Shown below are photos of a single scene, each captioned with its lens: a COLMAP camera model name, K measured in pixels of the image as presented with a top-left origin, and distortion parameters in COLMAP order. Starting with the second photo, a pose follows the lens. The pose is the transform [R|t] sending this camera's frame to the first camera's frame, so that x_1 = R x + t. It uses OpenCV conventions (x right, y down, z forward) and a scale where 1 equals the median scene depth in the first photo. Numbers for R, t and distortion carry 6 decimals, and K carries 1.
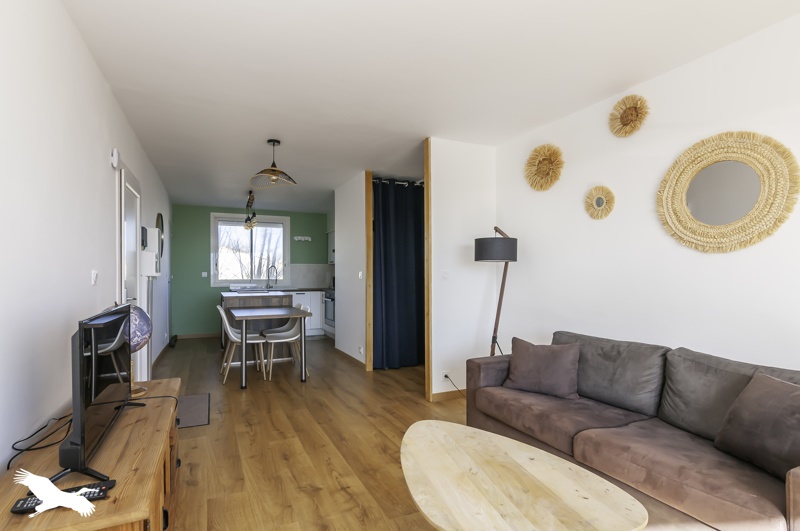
lens RADIAL K [[415.4, 0, 397.2], [0, 415.4, 271.8], [0, 0, 1]] dist [-0.000557, 0.000002]
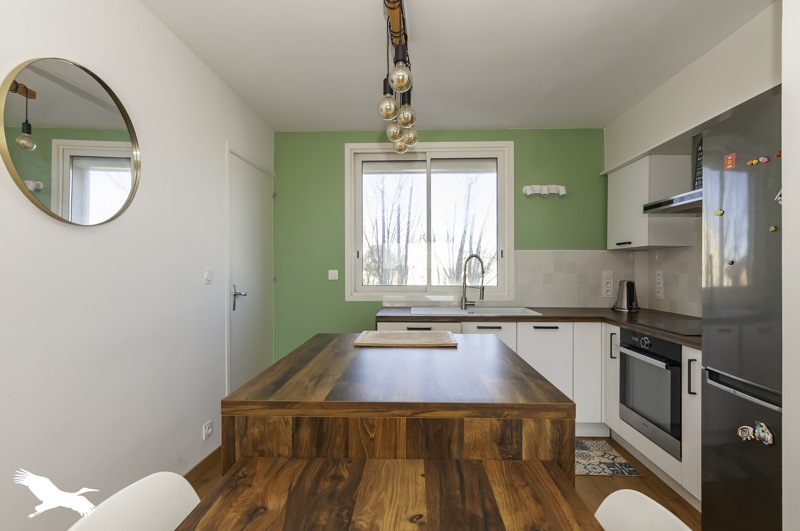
lens RADIAL K [[358.0, 0, 403.5], [0, 358.0, 270.7], [0, 0, 1]] dist [-0.000371, -0.000031]
pose [[0.874673, -0.002459, -0.484707, -0.176016], [-0.000841, 0.999978, -0.006589, 0.004164], [0.484712, 0.006171, 0.874652, 0.612832]]
